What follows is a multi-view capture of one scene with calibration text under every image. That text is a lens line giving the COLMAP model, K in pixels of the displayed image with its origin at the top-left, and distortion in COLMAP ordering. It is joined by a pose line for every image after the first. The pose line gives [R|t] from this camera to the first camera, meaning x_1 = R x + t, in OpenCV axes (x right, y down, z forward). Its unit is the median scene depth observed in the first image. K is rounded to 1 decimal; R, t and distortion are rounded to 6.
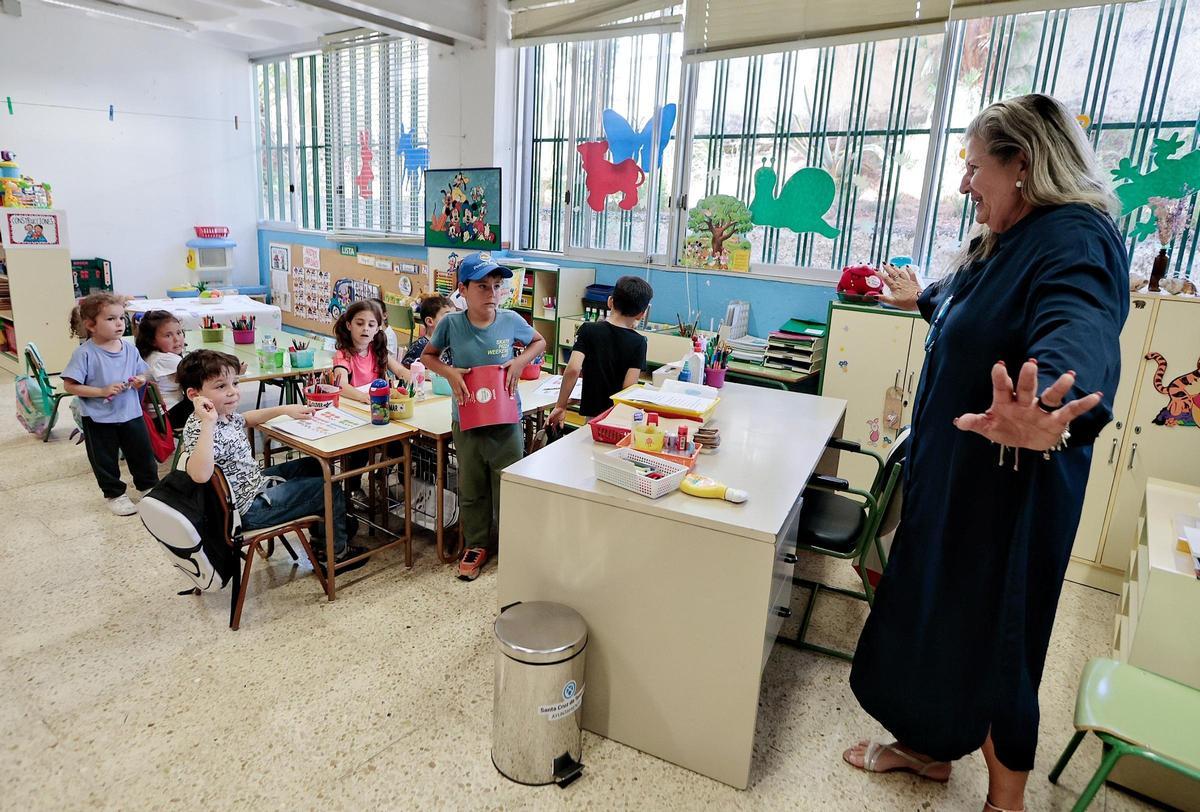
lens RADIAL K [[710.9, 0, 597.2], [0, 710.9, 372.0], [0, 0, 1]] dist [0.011919, -0.003879]
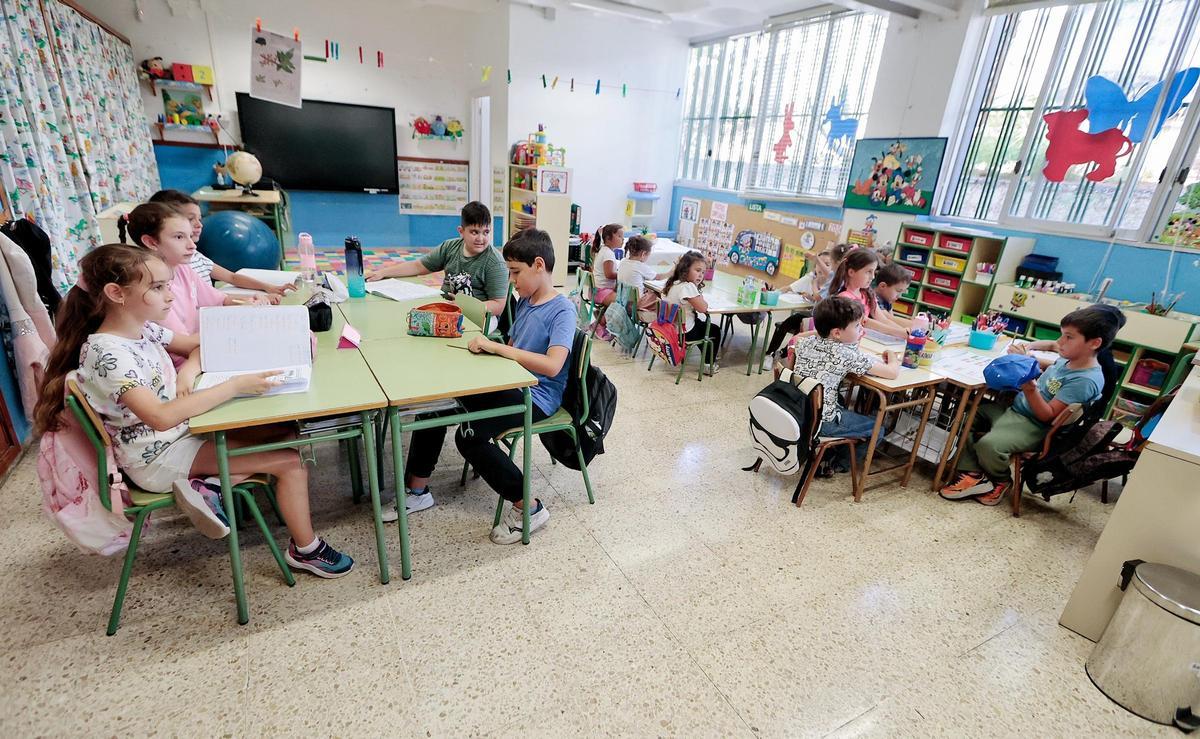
lens RADIAL K [[570.6, 0, 598.8], [0, 570.6, 387.3], [0, 0, 1]] dist [-0.003783, 0.001578]
pose [[0.913441, 0.166141, -0.371514, -0.226311], [-0.112499, 0.980385, 0.161828, 0.005288], [0.391114, -0.106025, 0.914215, -0.038003]]
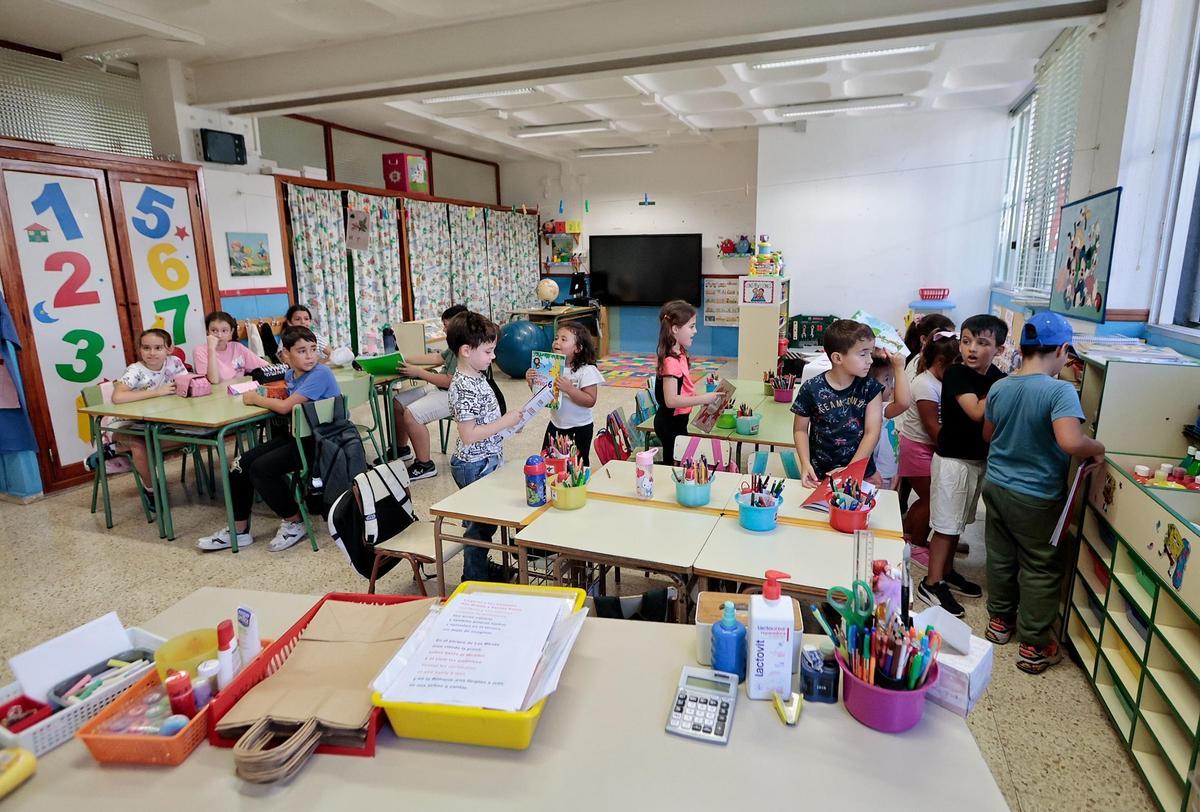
lens RADIAL K [[613.7, 0, 635.9], [0, 613.7, 378.0], [0, 0, 1]] dist [0.006503, 0.000777]
pose [[0.303655, 0.130040, -0.943866, 0.241697], [-0.183246, 0.980119, 0.076082, -0.090028], [0.934994, 0.149857, 0.321447, 0.454356]]
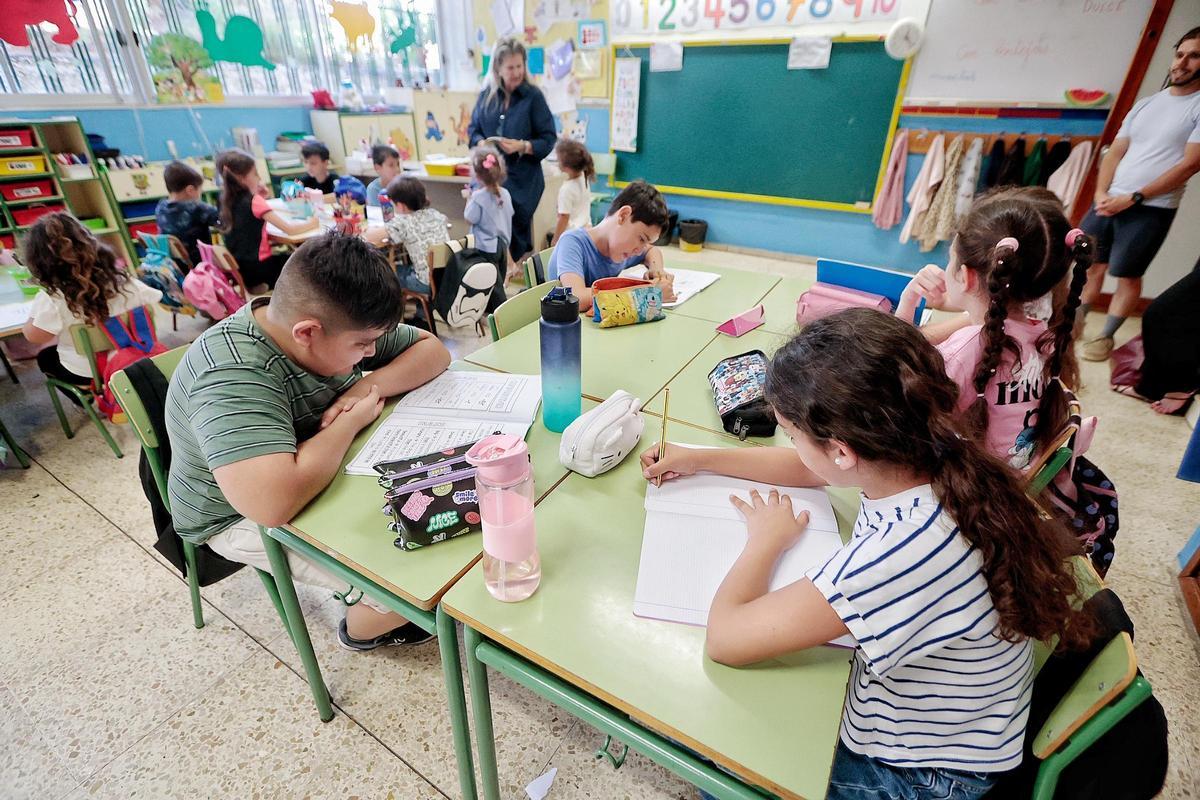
lens RADIAL K [[571.6, 0, 590.4], [0, 571.6, 395.0], [0, 0, 1]] dist [0.003513, -0.000910]
pose [[-0.085530, -0.514455, 0.853241, -0.824540], [0.198762, 0.830355, 0.520580, -0.087904], [-0.976308, 0.214118, 0.031234, 0.346423]]
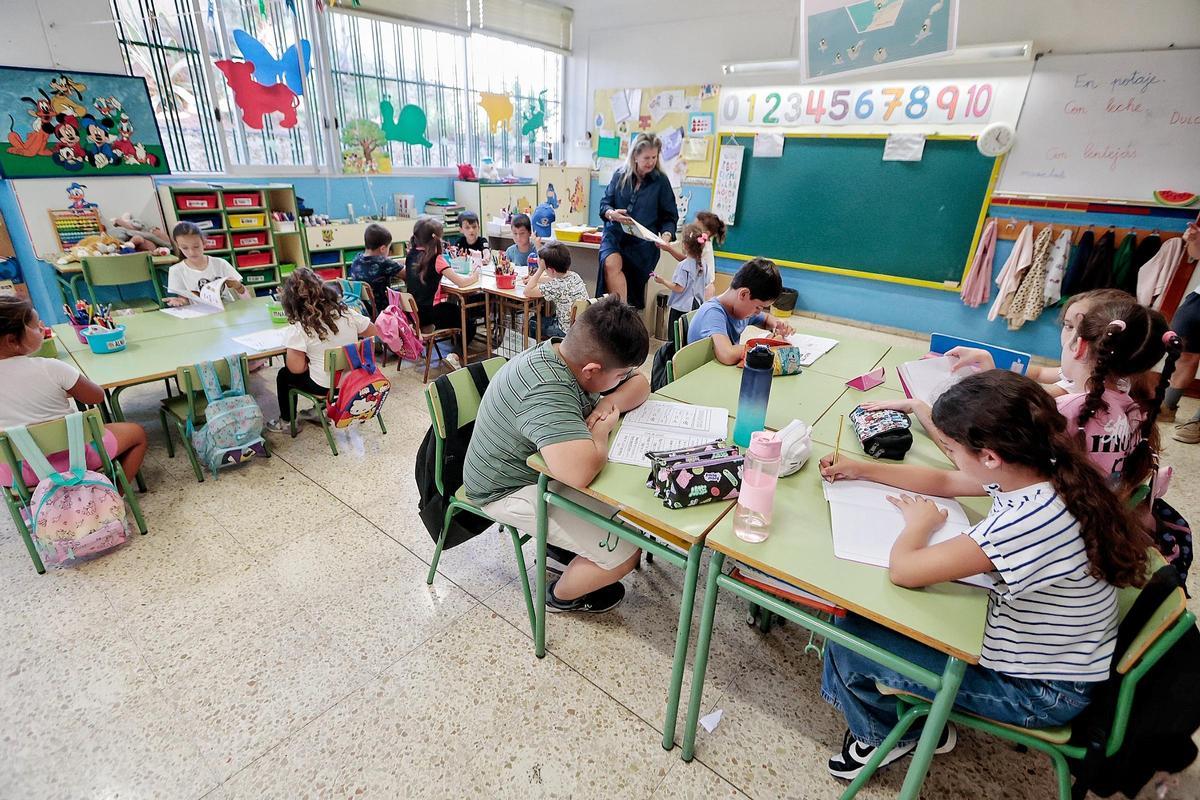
lens RADIAL K [[571.6, 0, 592.7], [0, 571.6, 393.6], [0, 0, 1]] dist [0.003513, -0.000910]
pose [[0.030566, -0.432807, 0.900969, -0.903259], [0.178465, 0.889269, 0.421132, -0.129764], [-0.983471, 0.147919, 0.104422, 0.410029]]
